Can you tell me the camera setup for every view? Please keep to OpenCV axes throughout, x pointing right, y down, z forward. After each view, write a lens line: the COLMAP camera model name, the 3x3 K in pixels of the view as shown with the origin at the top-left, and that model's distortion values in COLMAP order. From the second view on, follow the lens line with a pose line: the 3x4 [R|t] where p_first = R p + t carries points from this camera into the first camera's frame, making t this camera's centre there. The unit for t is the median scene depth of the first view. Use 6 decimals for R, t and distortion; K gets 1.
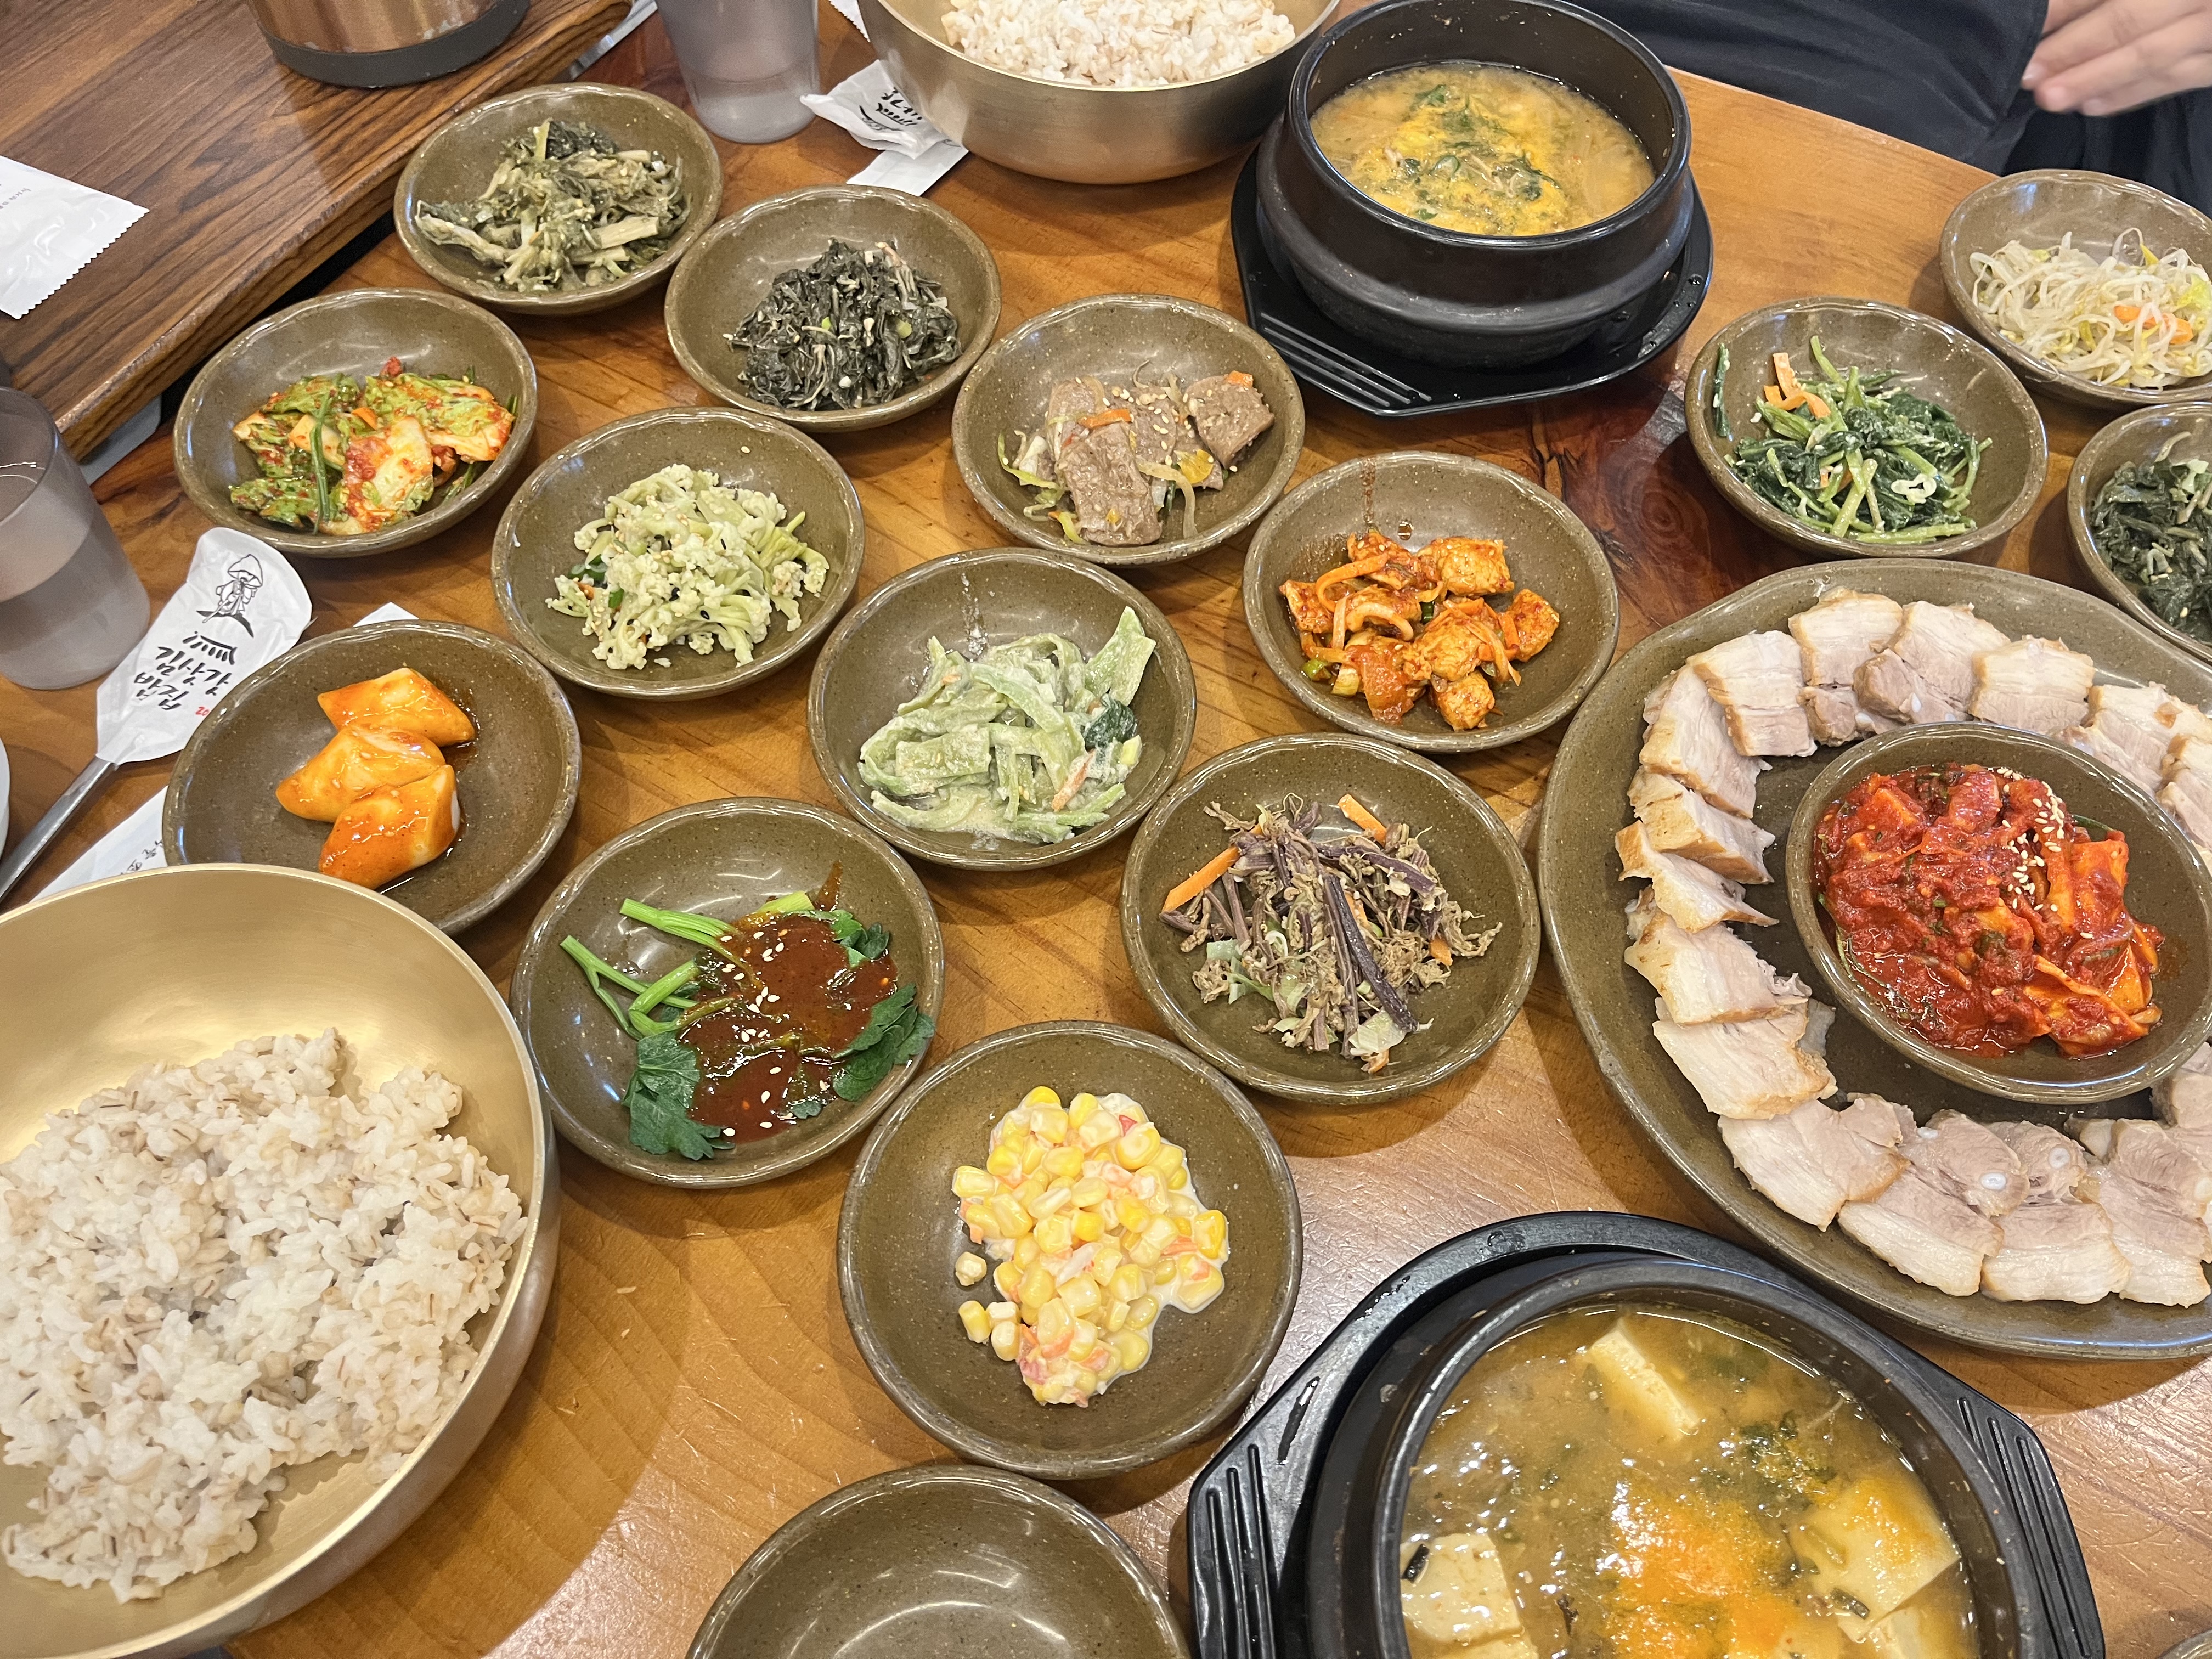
lens RADIAL K [[1676.2, 0, 1113.7], [0, 1676.2, 844.4], [0, 0, 1]] dist [0.042592, -0.061234]
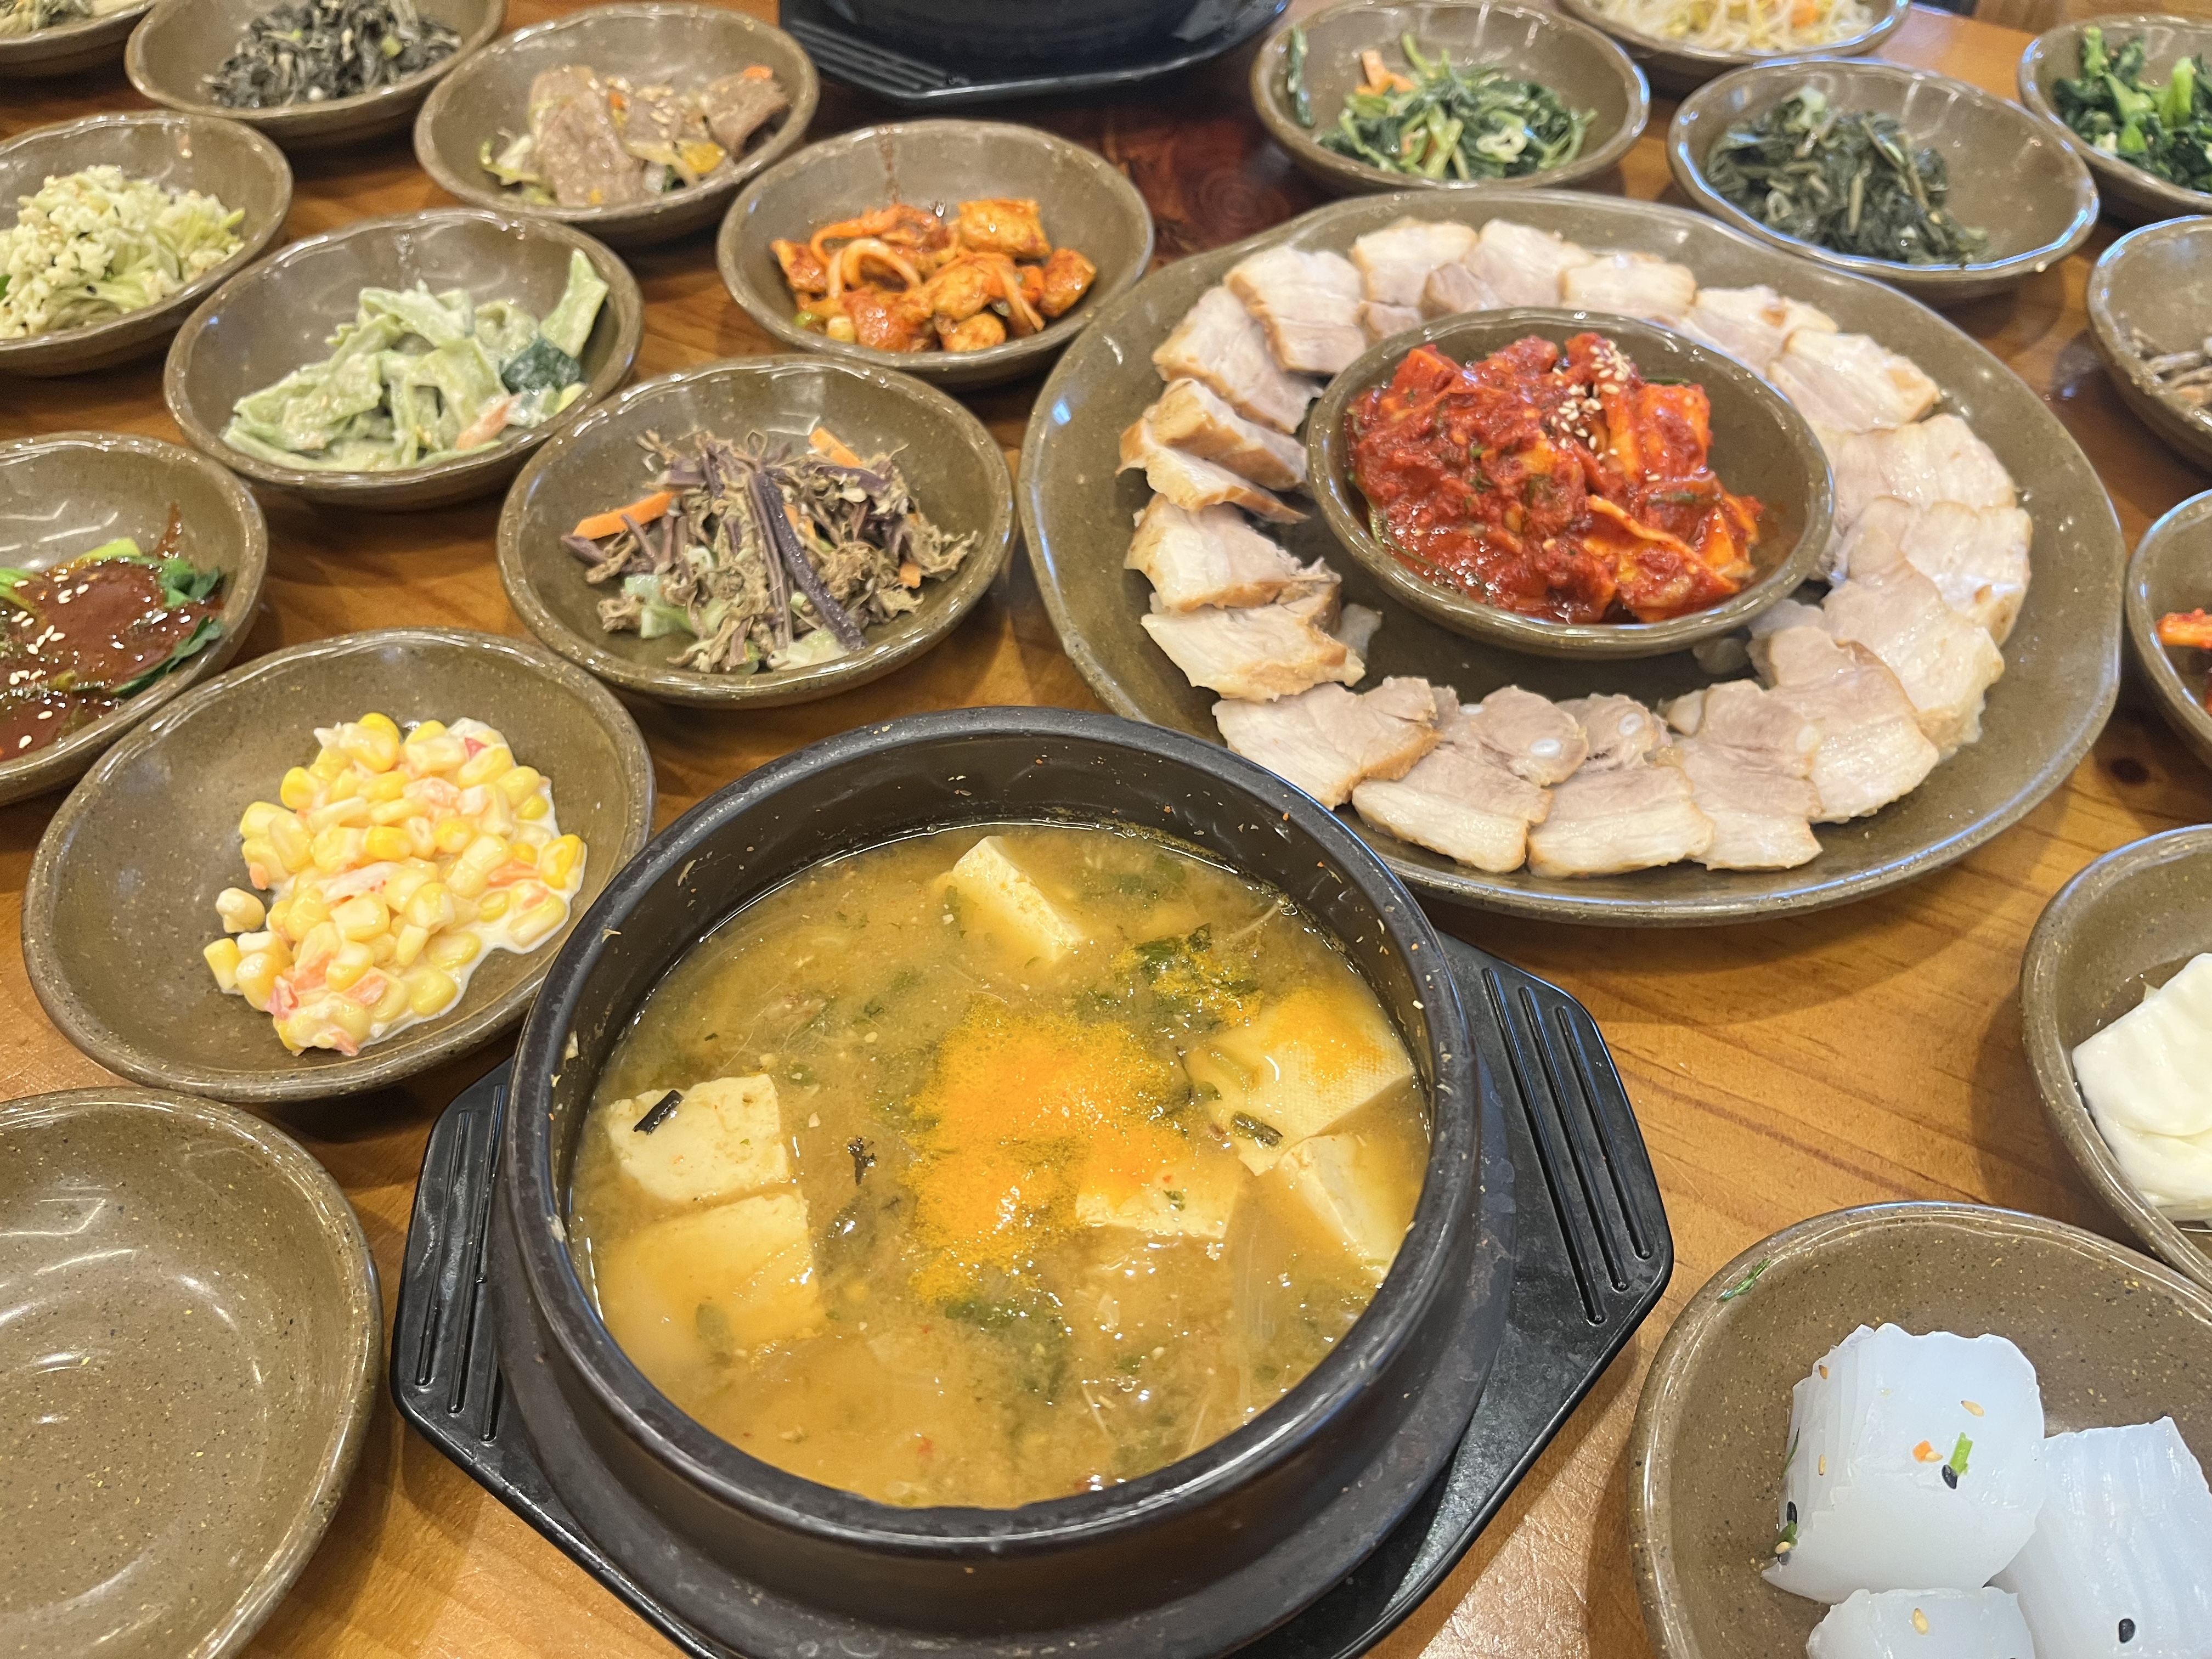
lens RADIAL K [[1693.7, 0, 1103.6], [0, 1693.7, 842.5], [0, 0, 1]] dist [0.036215, -0.064042]
pose [[0.999045, -0.037356, 0.022651, 0.266650], [0.040351, 0.987749, -0.150746, 0.322751], [-0.016743, 0.151516, 0.988313, 0.201299]]
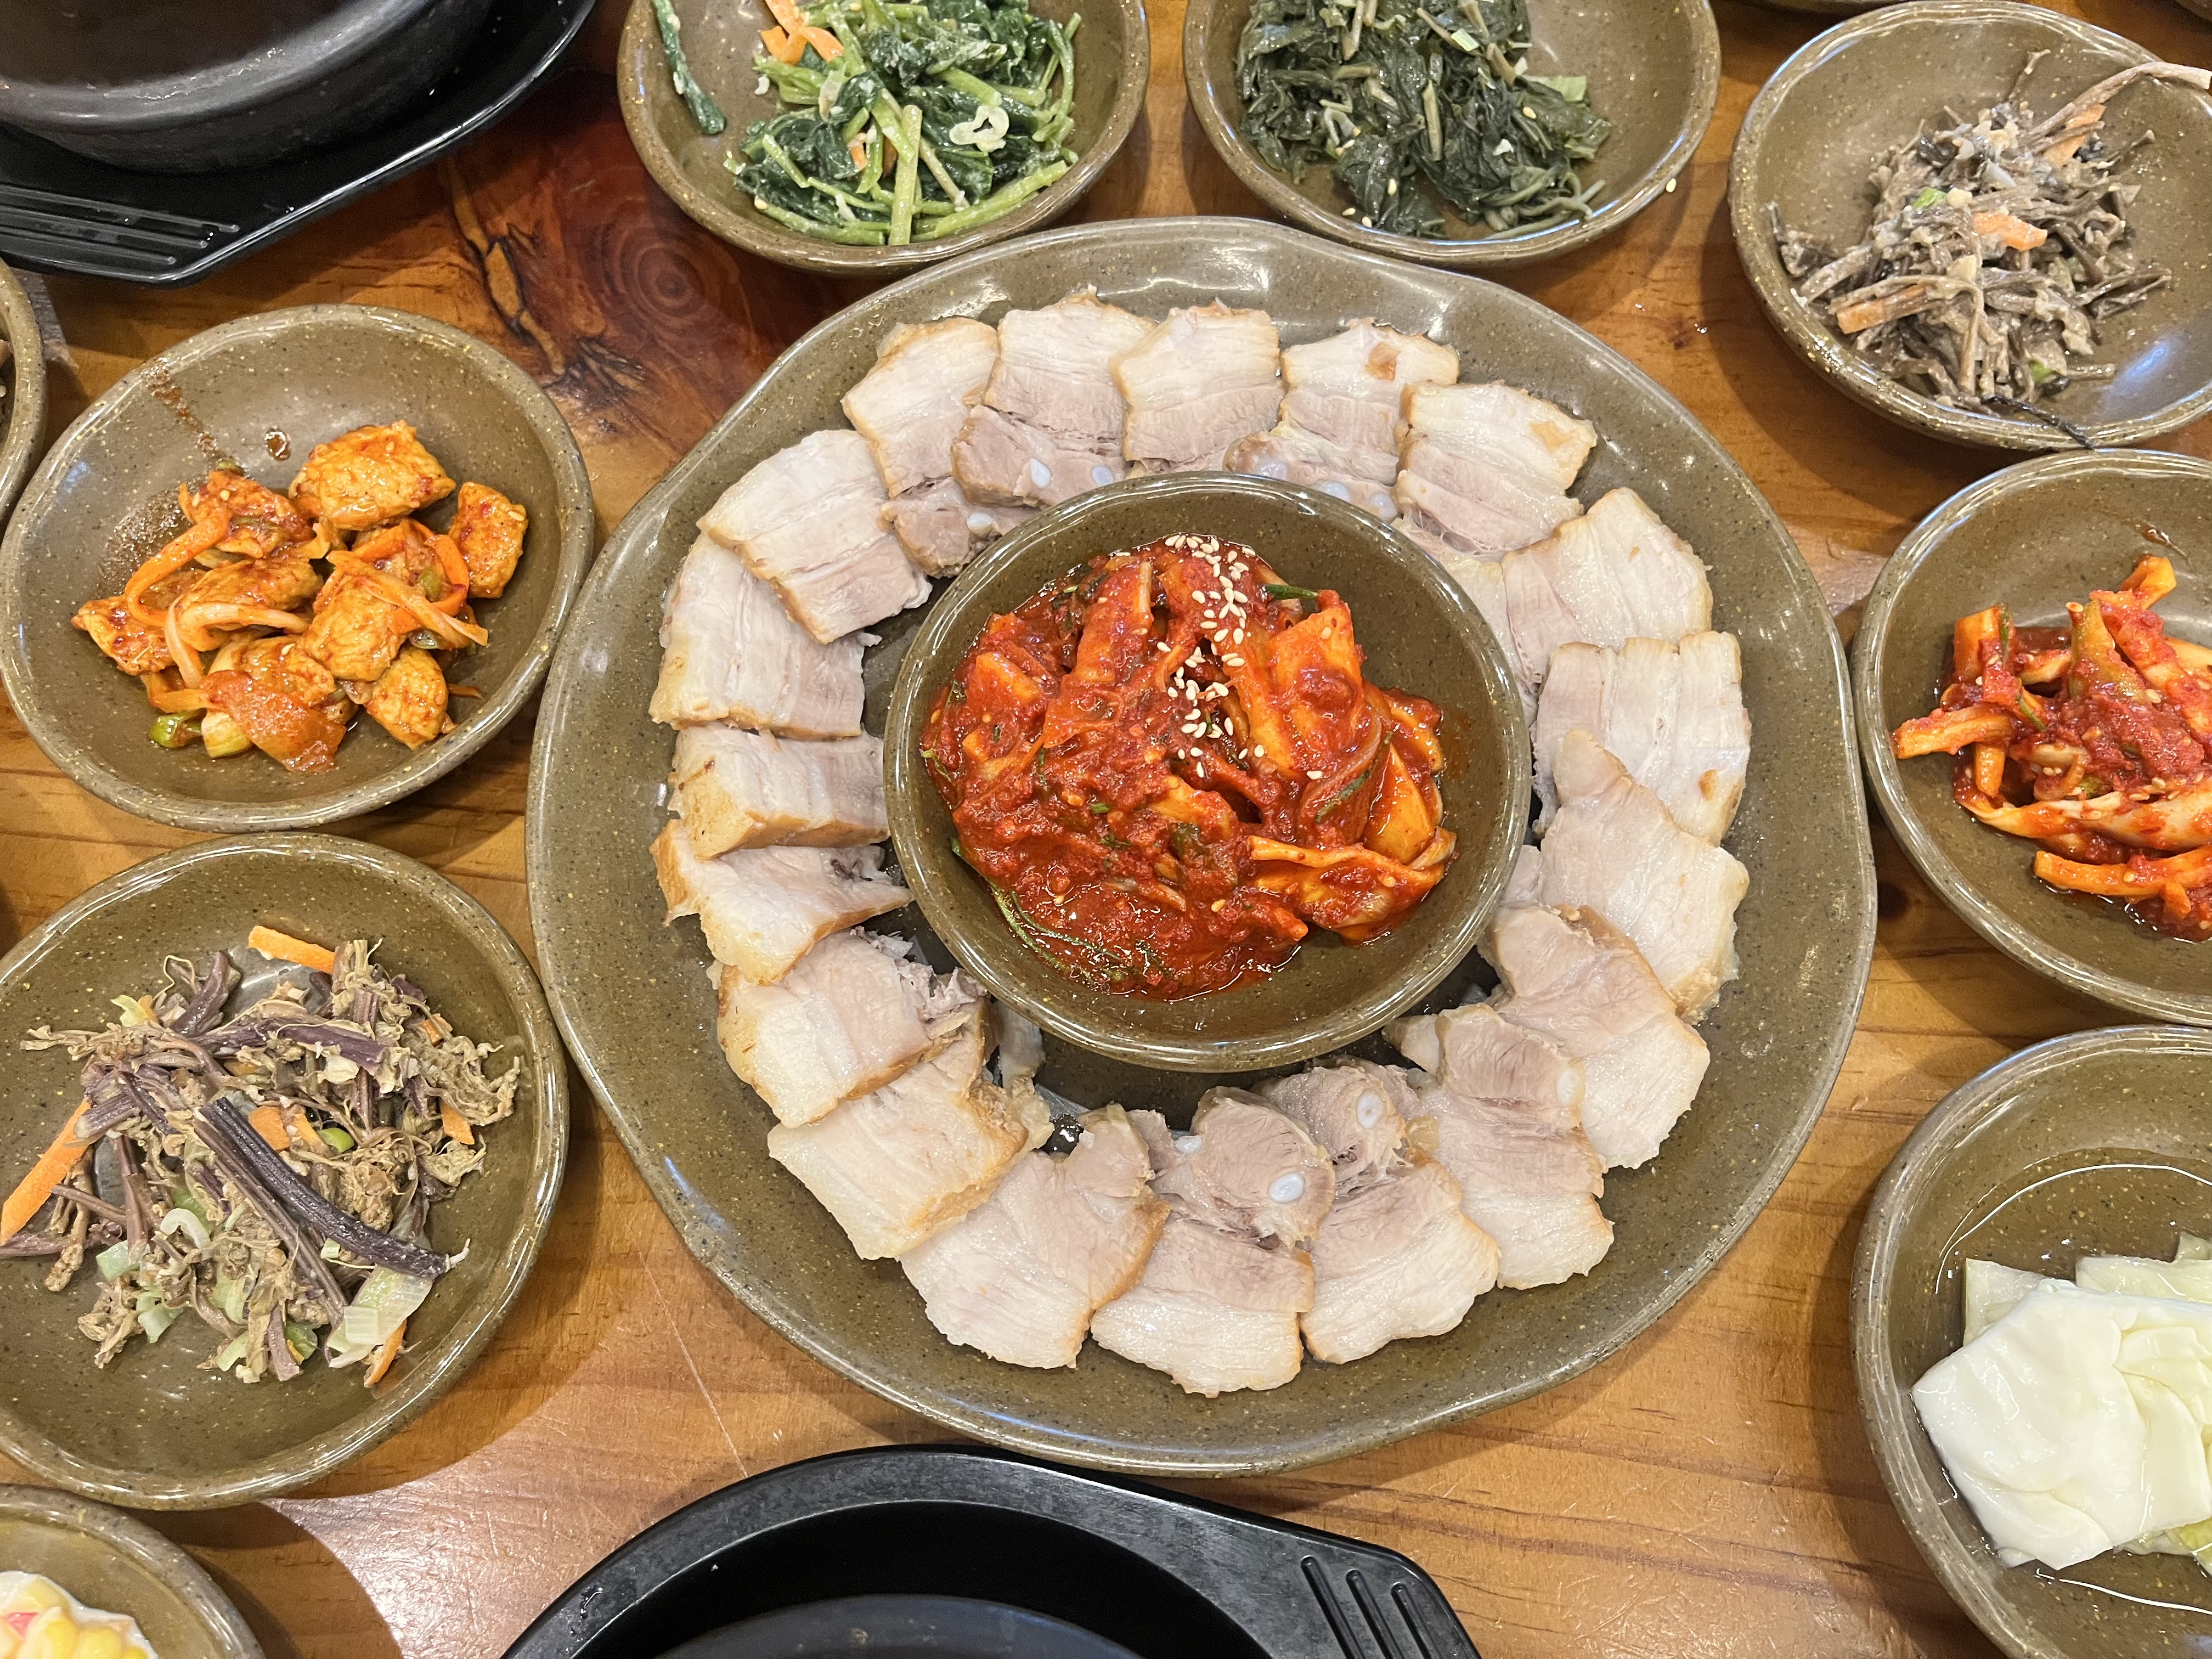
lens RADIAL K [[1676.2, 0, 1113.7], [0, 1676.2, 844.4], [0, 0, 1]] dist [0.042592, -0.061234]
pose [[0.919637, -0.374538, 0.118274, 0.390390], [0.348399, 0.916917, 0.194629, -0.072463], [-0.181343, -0.137782, 0.973720, 0.346077]]
